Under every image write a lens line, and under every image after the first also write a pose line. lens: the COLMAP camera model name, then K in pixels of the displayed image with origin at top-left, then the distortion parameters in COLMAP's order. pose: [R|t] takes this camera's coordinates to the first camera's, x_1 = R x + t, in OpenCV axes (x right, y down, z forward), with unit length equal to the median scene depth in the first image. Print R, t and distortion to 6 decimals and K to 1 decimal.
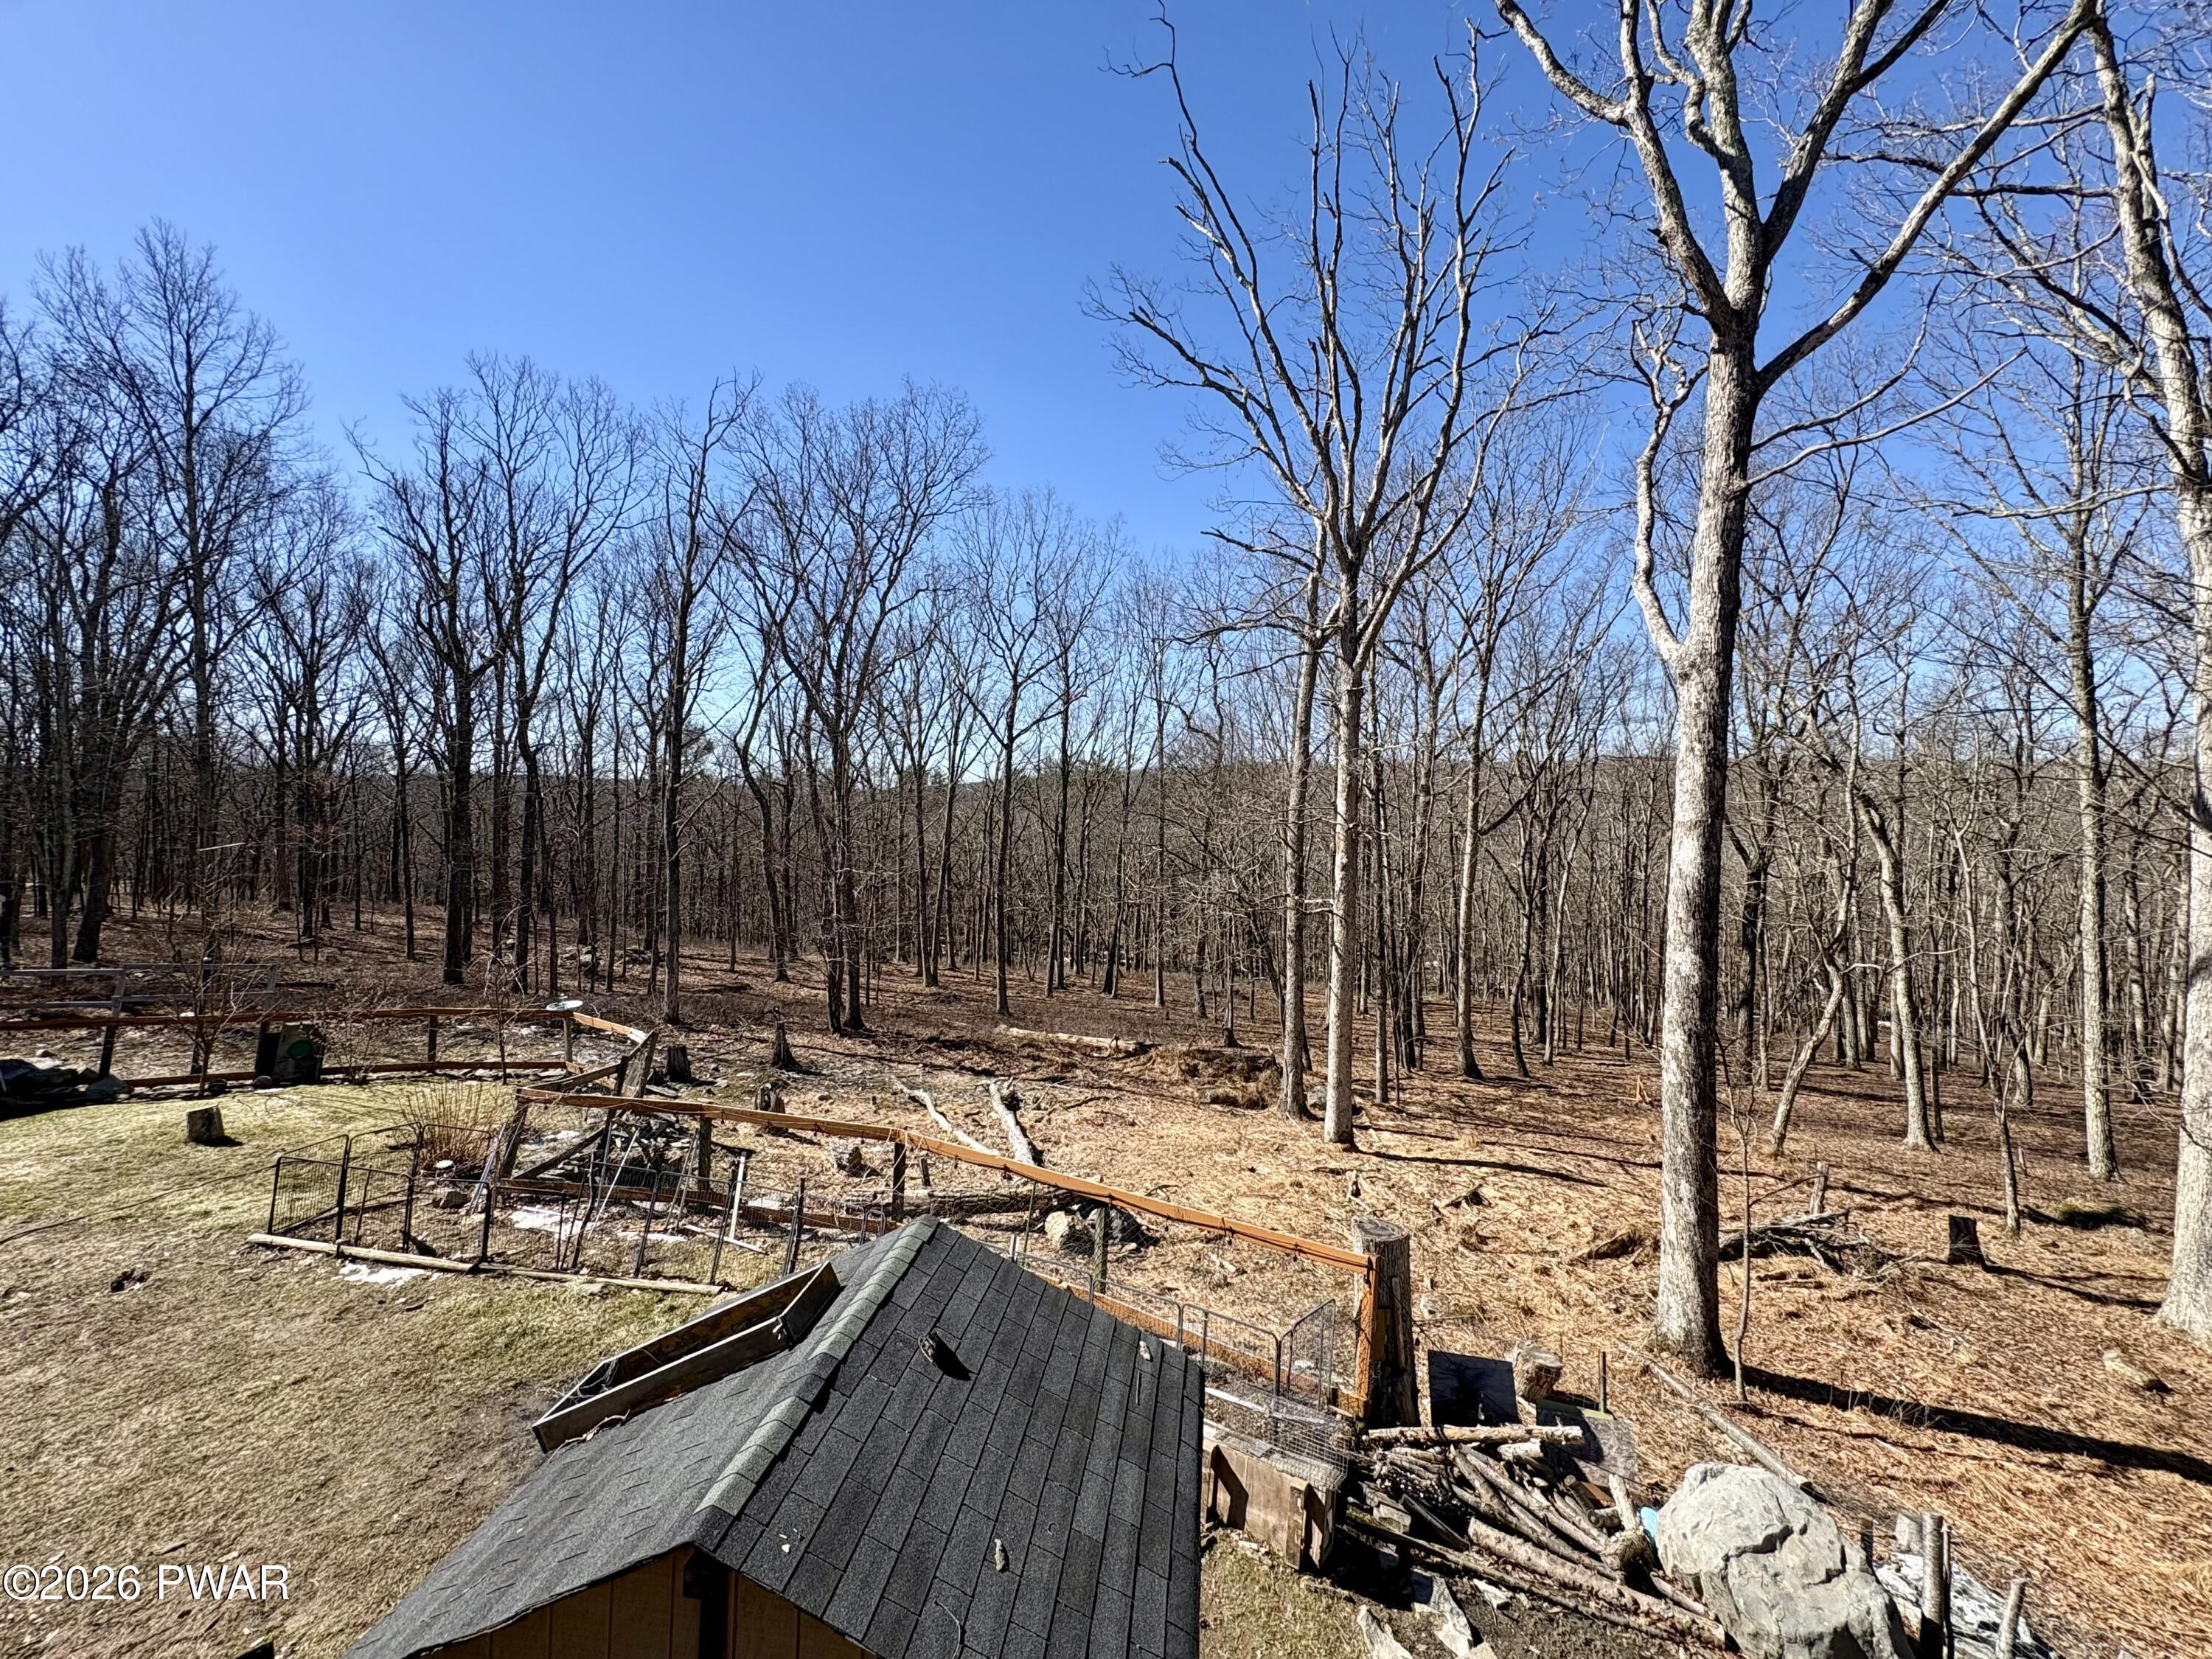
lens RADIAL K [[879.4, 0, 1109.7], [0, 879.4, 826.6], [0, 0, 1]] dist [-0.001491, 0.000221]
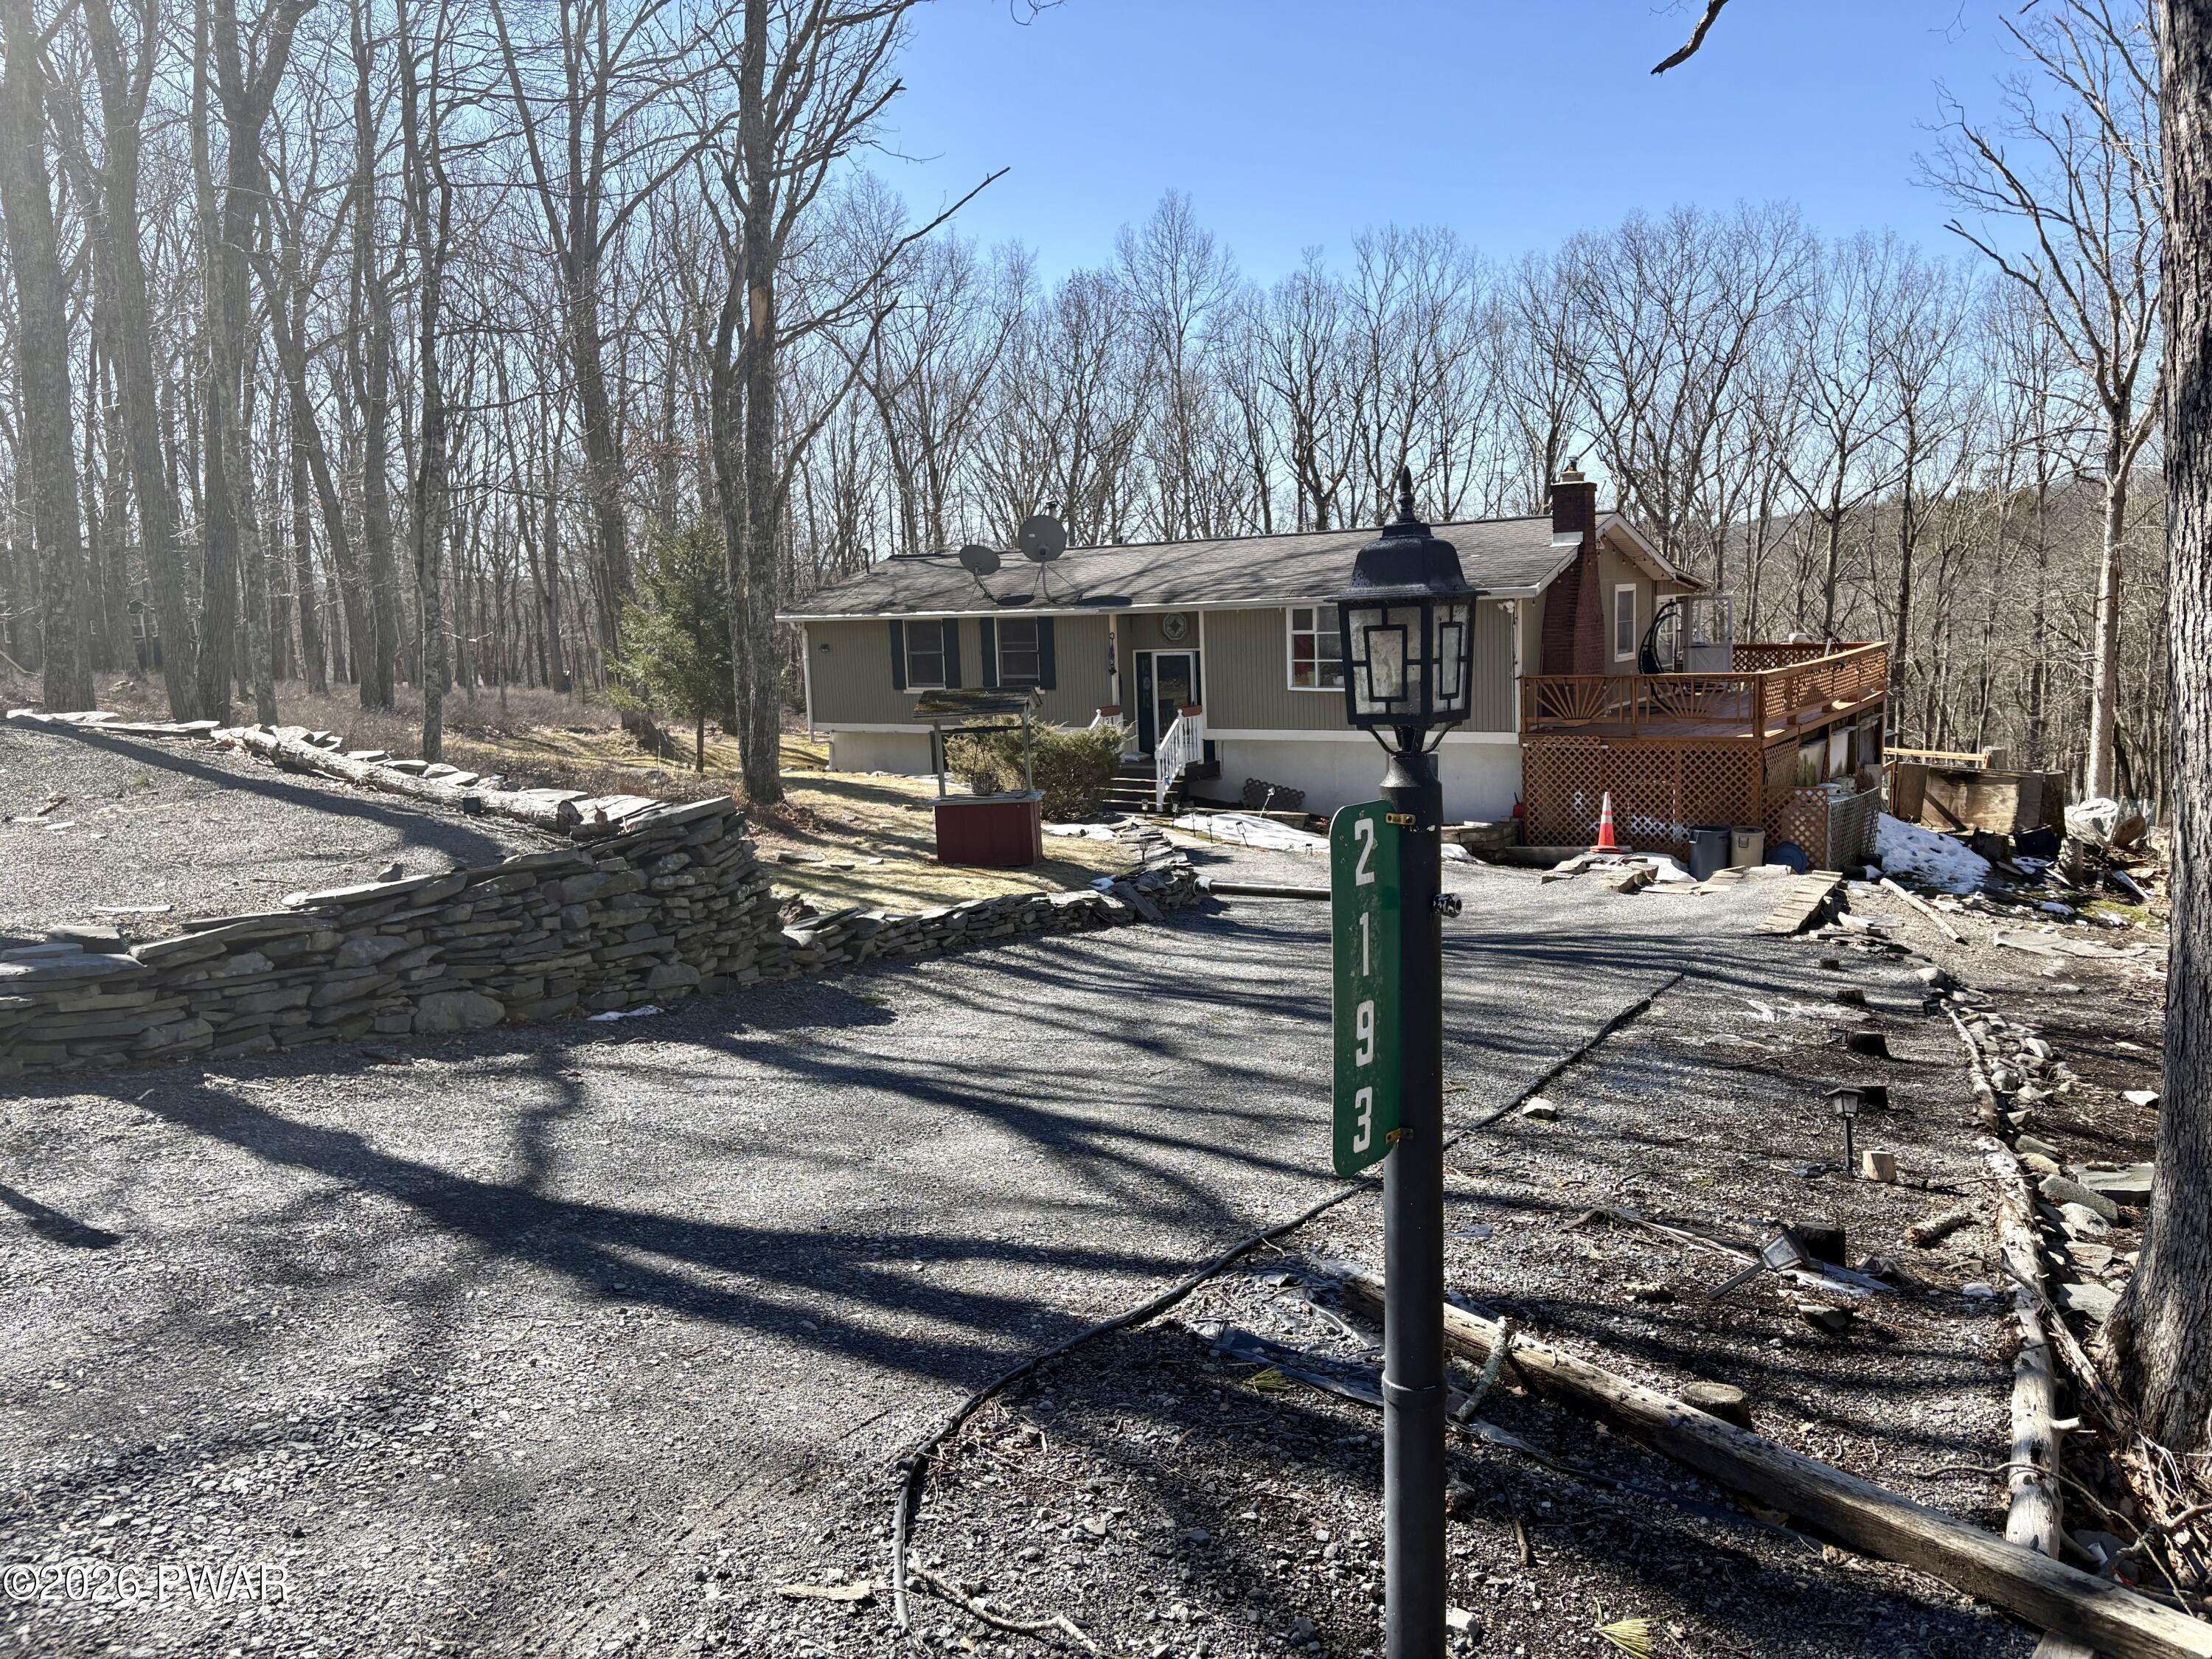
lens RADIAL K [[1679.1, 0, 1120.2], [0, 1679.1, 829.9], [0, 0, 1]] dist [0.042068, -0.033395]
pose [[0.879980, 0.020556, -0.474565, 0.198345], [0.037251, 0.993000, 0.112085, 0.007238], [0.473547, -0.116310, 0.873055, -2.483553]]
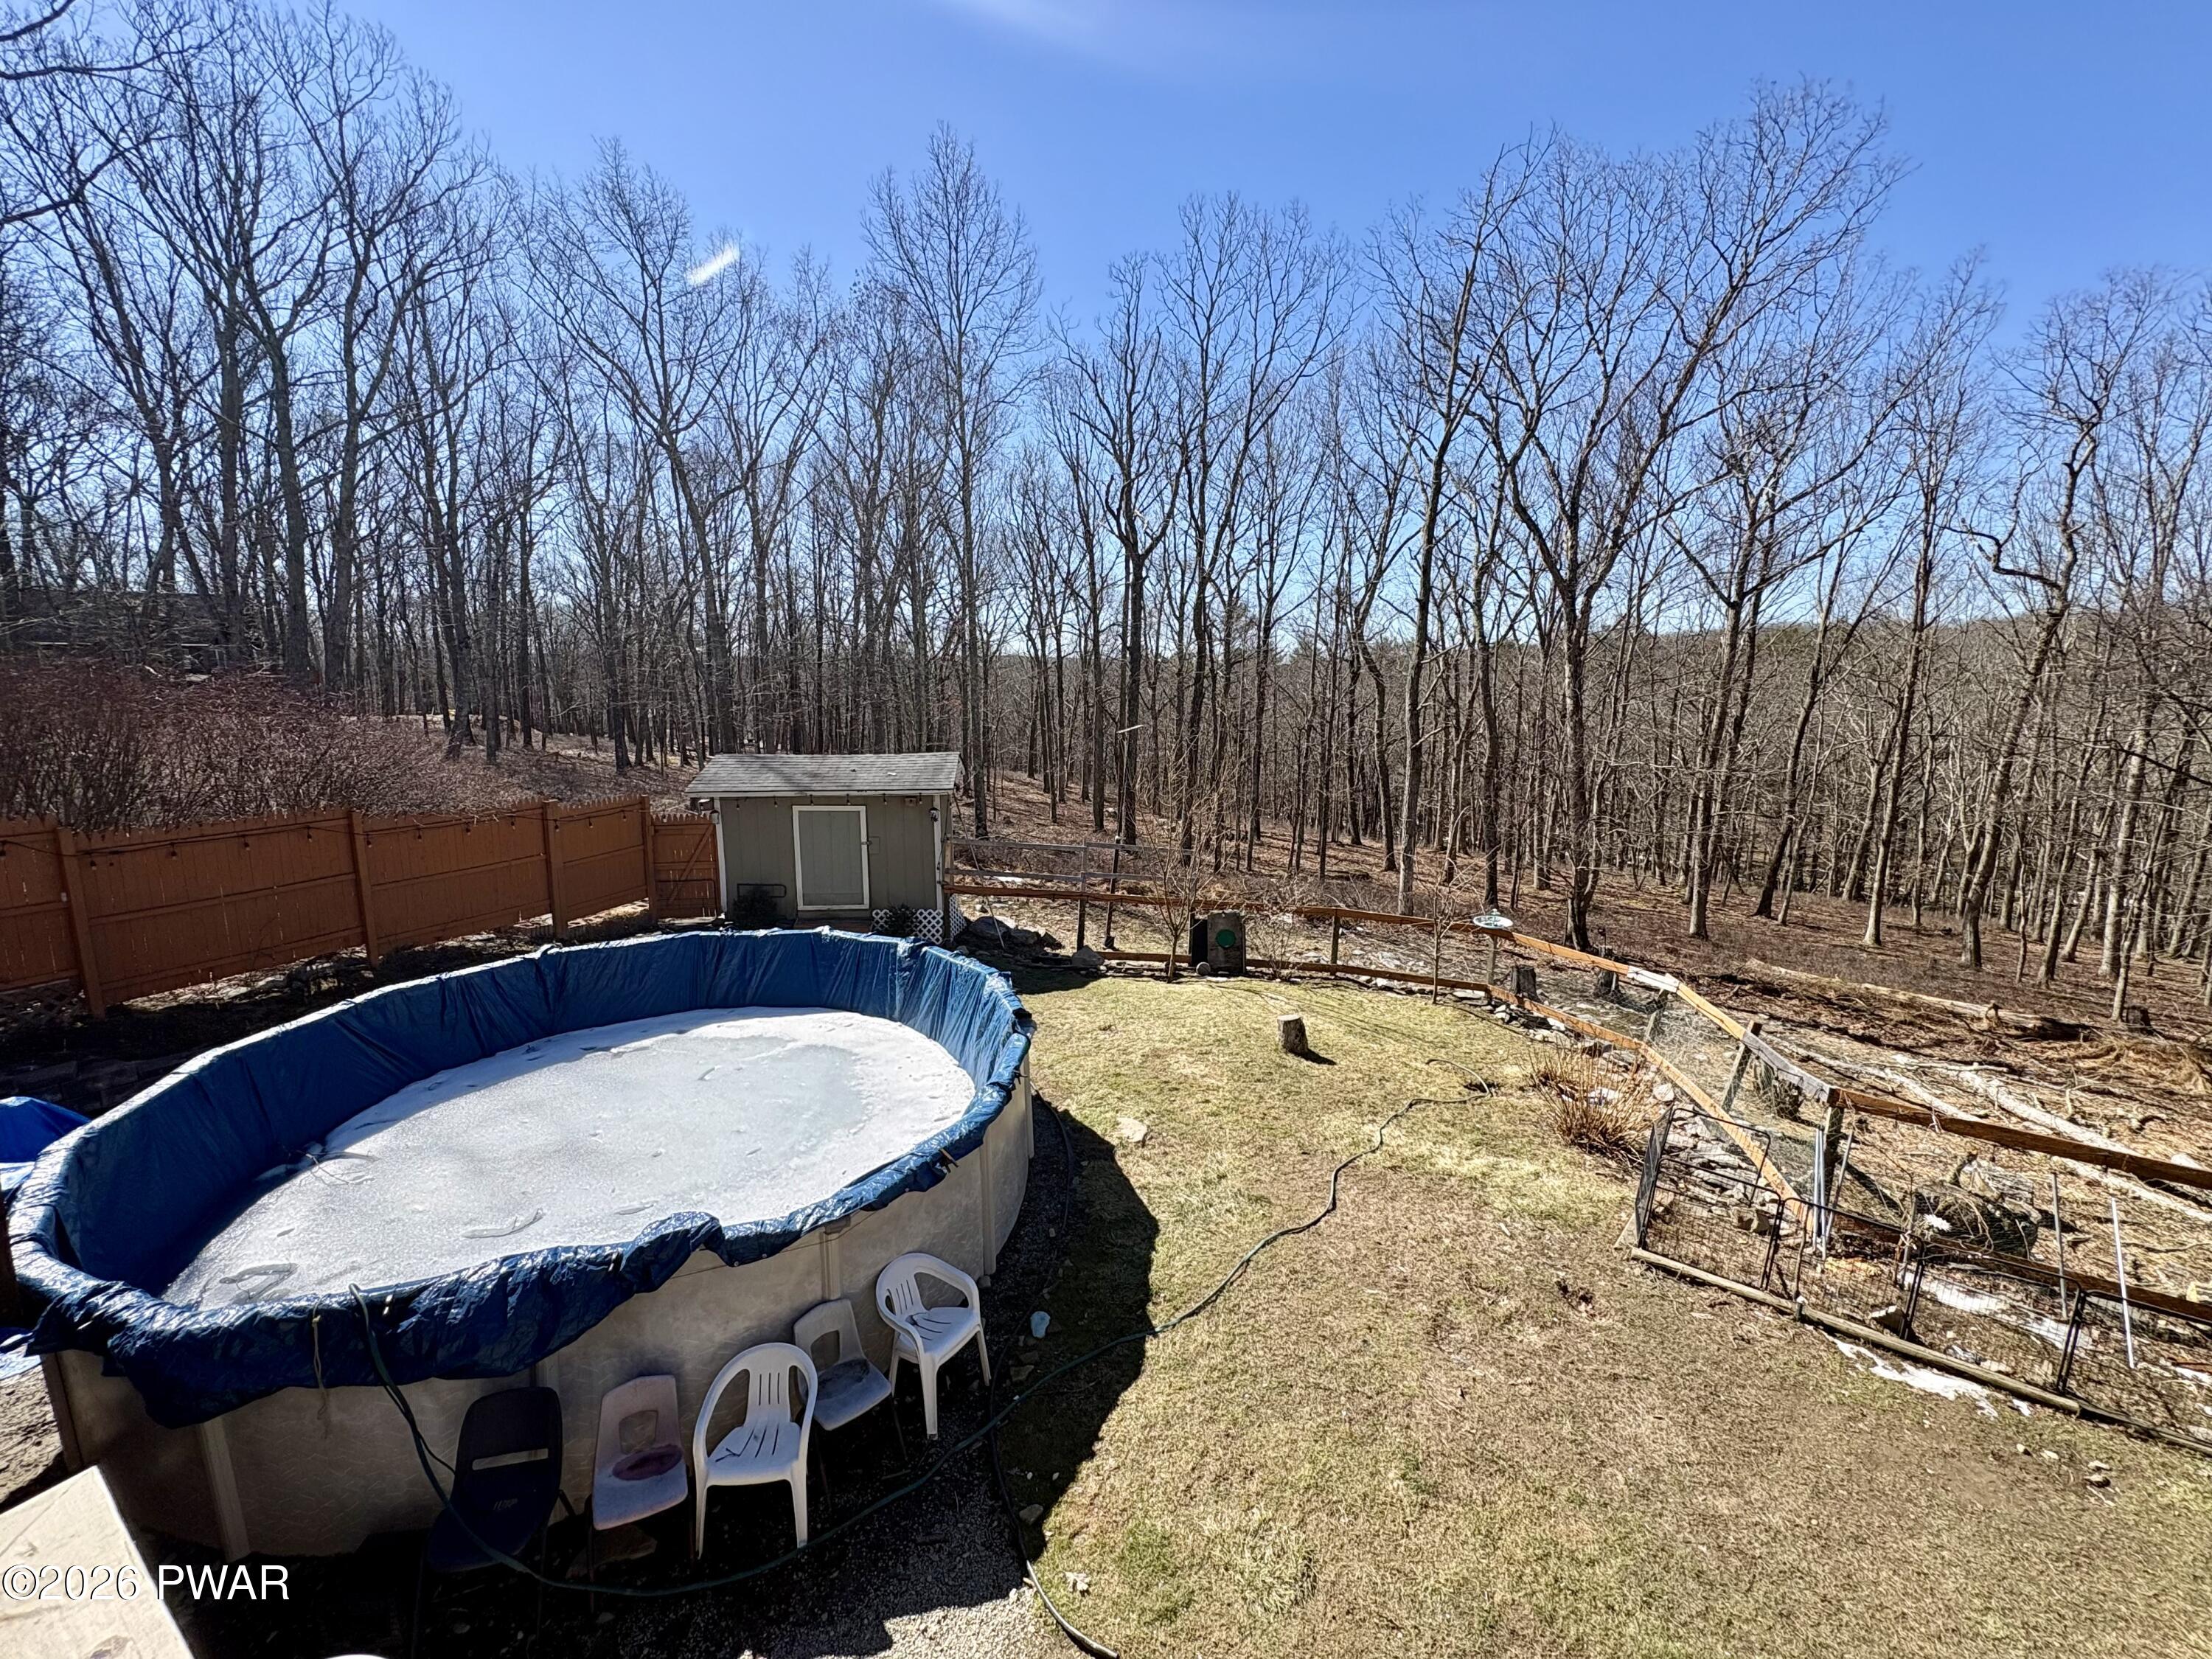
lens RADIAL K [[879.4, 0, 1103.2], [0, 879.4, 820.7], [0, 0, 1]] dist [-0.001491, 0.000221]
pose [[0.893759, 0.065181, -0.443785, -0.673389], [-0.005747, 0.990968, 0.133975, -0.008425], [0.448510, -0.117191, 0.886062, 0.089122]]
